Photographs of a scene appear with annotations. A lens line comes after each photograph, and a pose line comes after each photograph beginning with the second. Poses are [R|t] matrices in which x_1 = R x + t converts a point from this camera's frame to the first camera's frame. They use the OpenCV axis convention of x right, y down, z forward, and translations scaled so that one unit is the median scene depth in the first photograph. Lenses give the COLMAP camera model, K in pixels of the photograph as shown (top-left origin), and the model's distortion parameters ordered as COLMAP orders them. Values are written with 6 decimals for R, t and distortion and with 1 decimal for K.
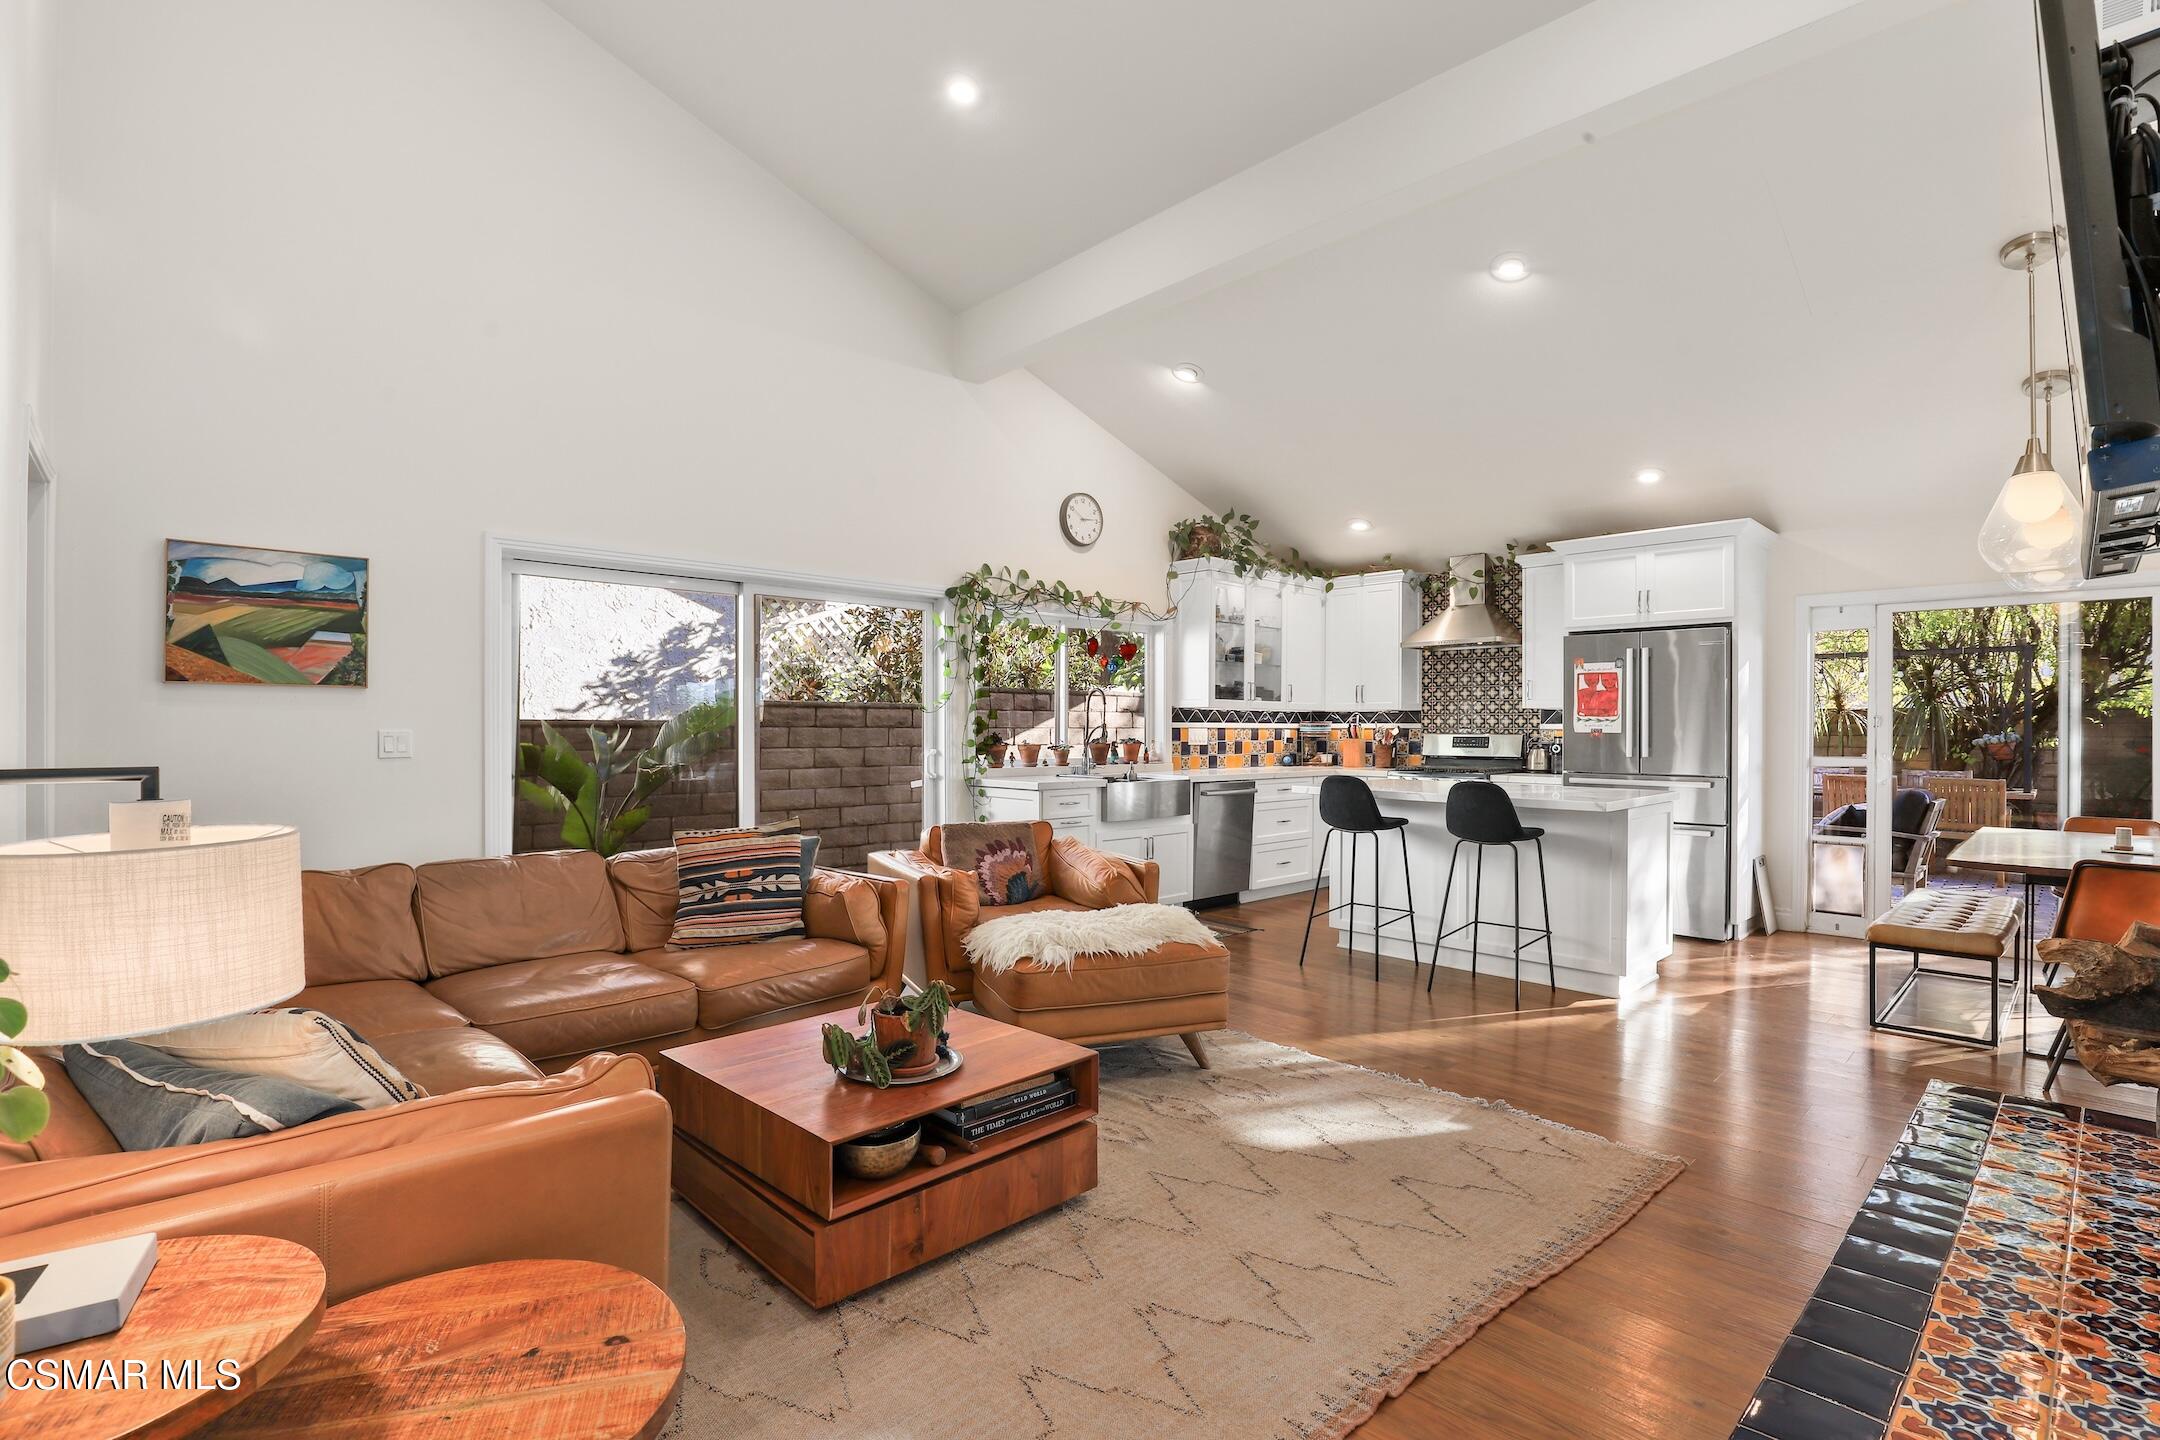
lens RADIAL K [[985.7, 0, 1080.1], [0, 985.7, 728.8], [0, 0, 1]] dist [0.001457, 0.000122]
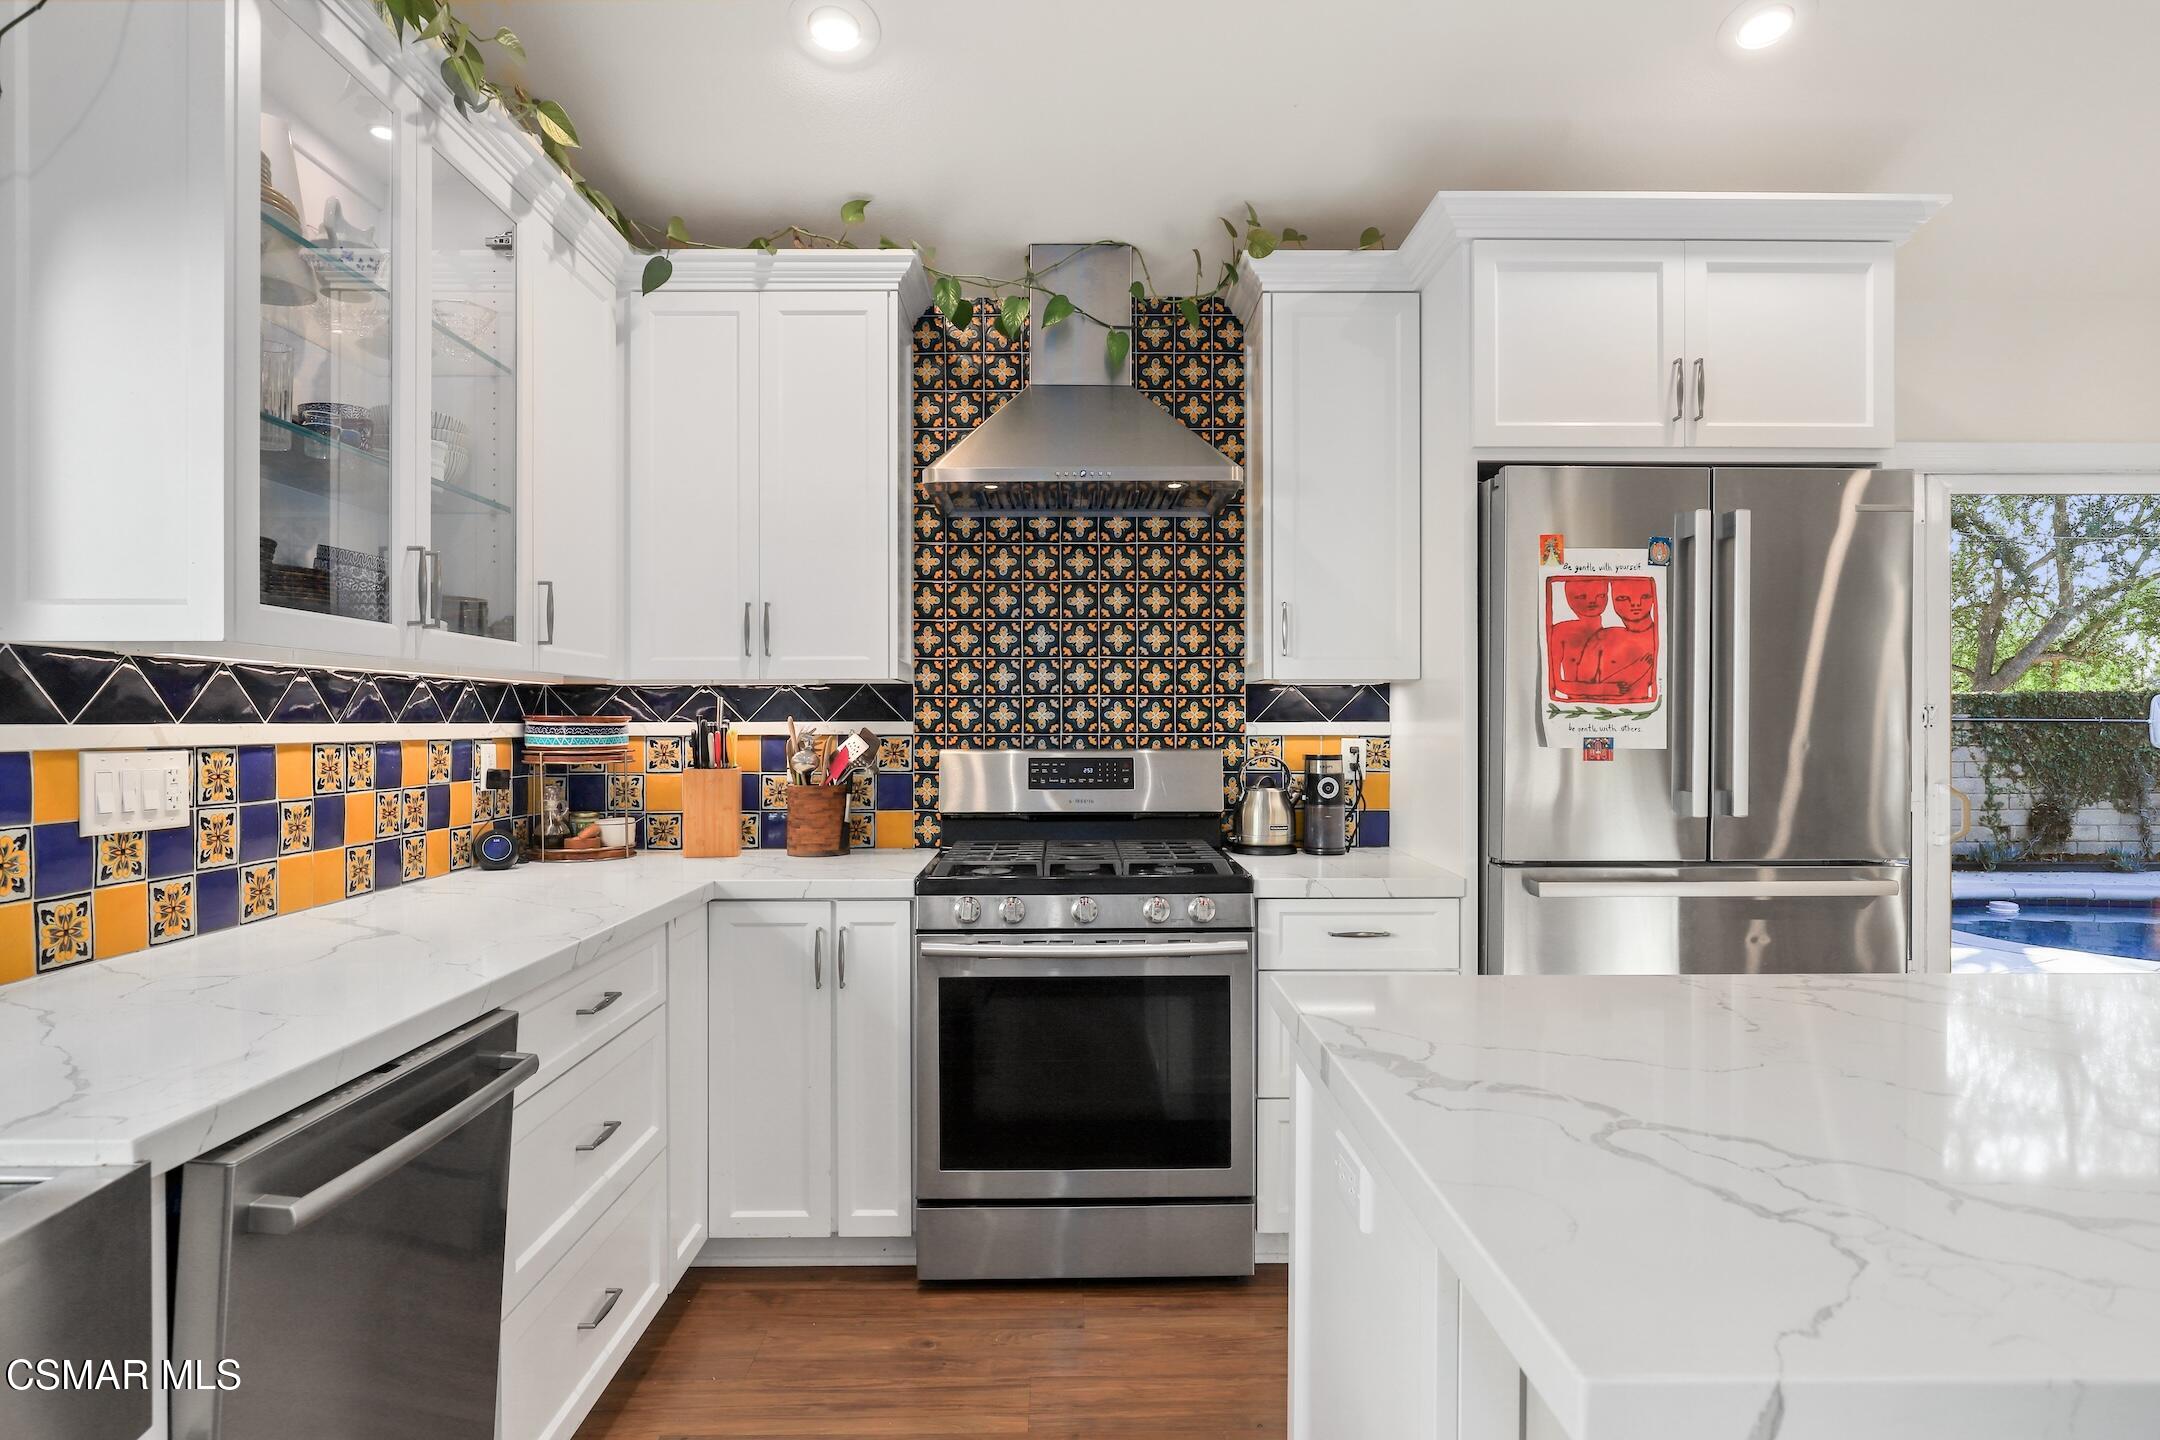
lens RADIAL K [[1231.3, 0, 1082.2], [0, 1231.3, 725.9], [0, 0, 1]] dist [-0.001975, 0.000364]
pose [[0.679183, -0.007243, 0.733933, 0.063684], [0.005098, 0.999974, 0.005150, -0.005807], [-0.733951, 0.000244, 0.679202, 0.663806]]
